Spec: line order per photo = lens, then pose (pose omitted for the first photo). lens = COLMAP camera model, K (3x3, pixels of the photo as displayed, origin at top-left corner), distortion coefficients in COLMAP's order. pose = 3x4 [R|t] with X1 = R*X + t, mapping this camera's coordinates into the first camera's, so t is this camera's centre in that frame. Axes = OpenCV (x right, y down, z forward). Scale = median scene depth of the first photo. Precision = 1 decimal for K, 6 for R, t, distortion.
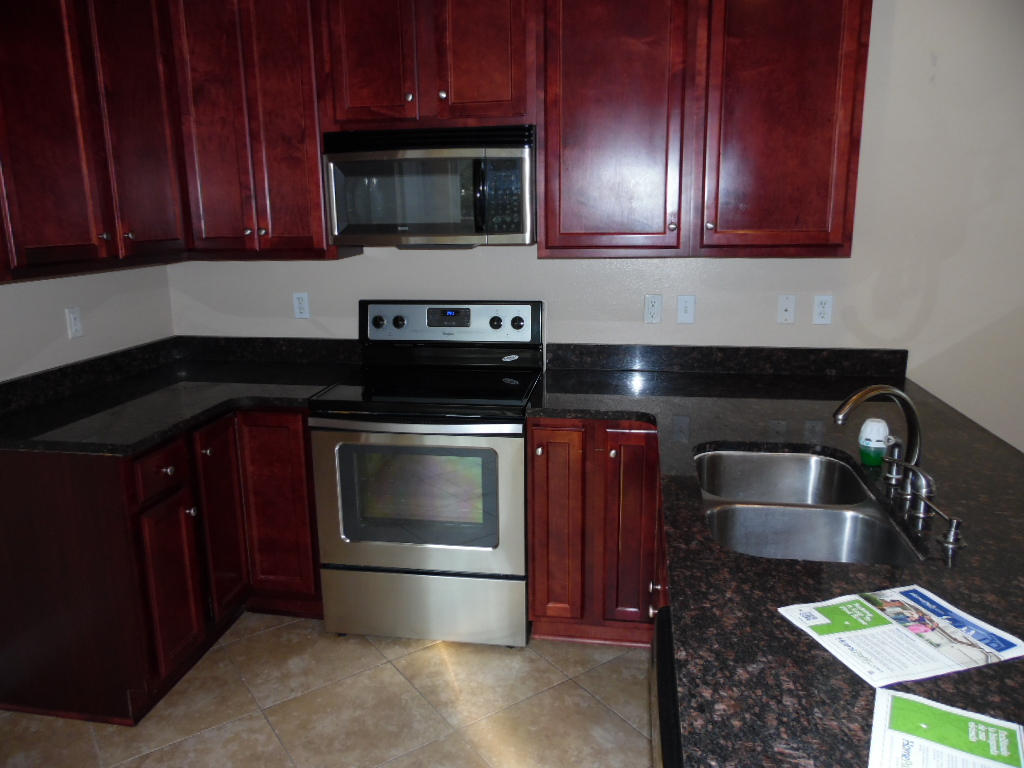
lens RADIAL K [[771.2, 0, 512.0], [0, 771.2, 384.0], [0, 0, 1]] dist [-0.025500, 0.063740]
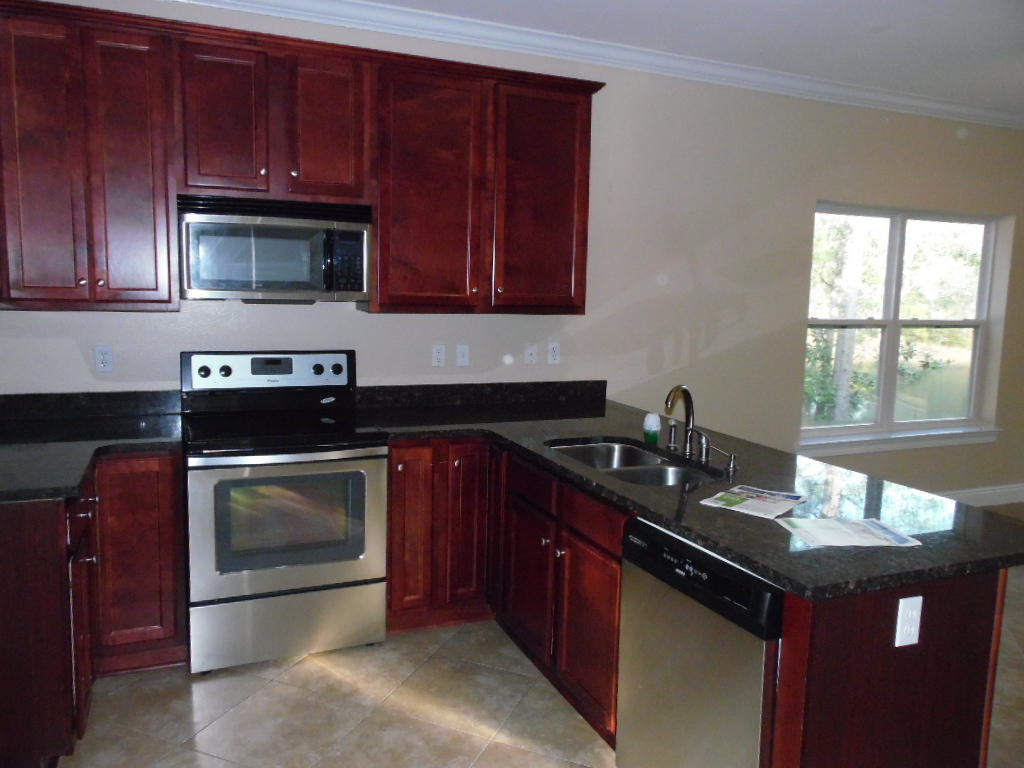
lens RADIAL K [[771.2, 0, 512.0], [0, 771.2, 384.0], [0, 0, 1]] dist [-0.025500, 0.063740]
pose [[0.838478, -0.034091, 0.543868, -0.457255], [0.085715, 0.993868, -0.069848, 0.053376], [-0.538152, 0.105184, 0.836259, -0.126803]]
